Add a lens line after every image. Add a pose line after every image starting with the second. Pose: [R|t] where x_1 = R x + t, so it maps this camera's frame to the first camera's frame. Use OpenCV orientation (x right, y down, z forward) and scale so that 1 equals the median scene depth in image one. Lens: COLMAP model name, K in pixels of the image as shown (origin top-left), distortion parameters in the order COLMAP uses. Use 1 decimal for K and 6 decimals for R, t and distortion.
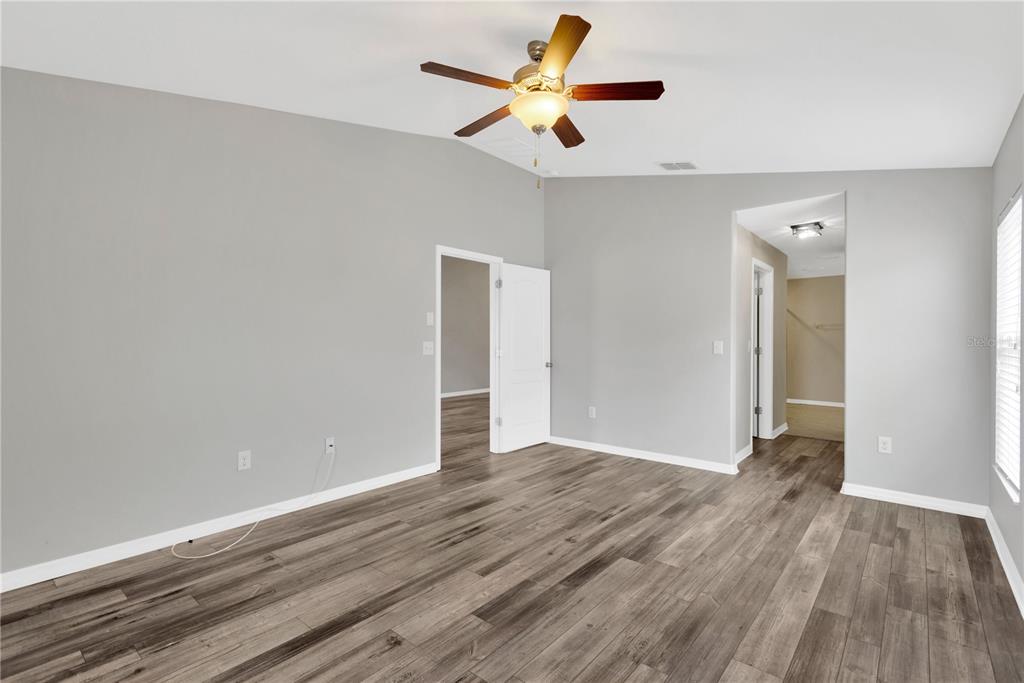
lens RADIAL K [[480.0, 0, 511.8], [0, 480.0, 340.7], [0, 0, 1]] dist [0.010267, 0.000496]
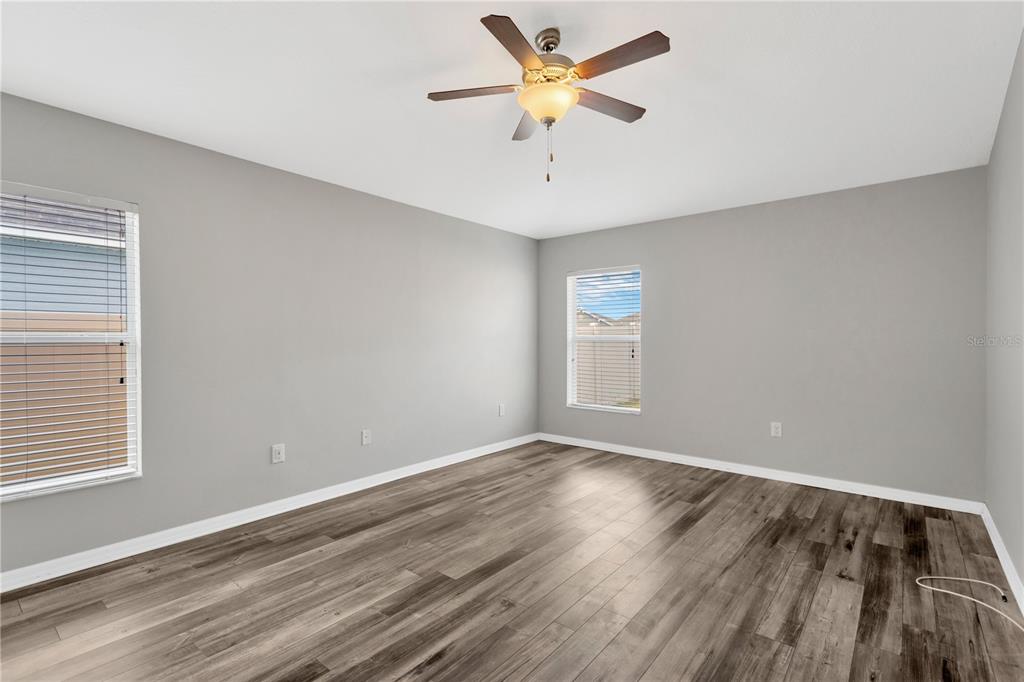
lens RADIAL K [[480.0, 0, 512.3], [0, 480.0, 338.4], [0, 0, 1]] dist [0.010267, 0.000496]
pose [[-0.999874, 0.000370, -0.015860, 0.139393], [0.000323, 0.999996, 0.002920, -0.001027], [0.015861, 0.002914, -0.999870, 1.911924]]
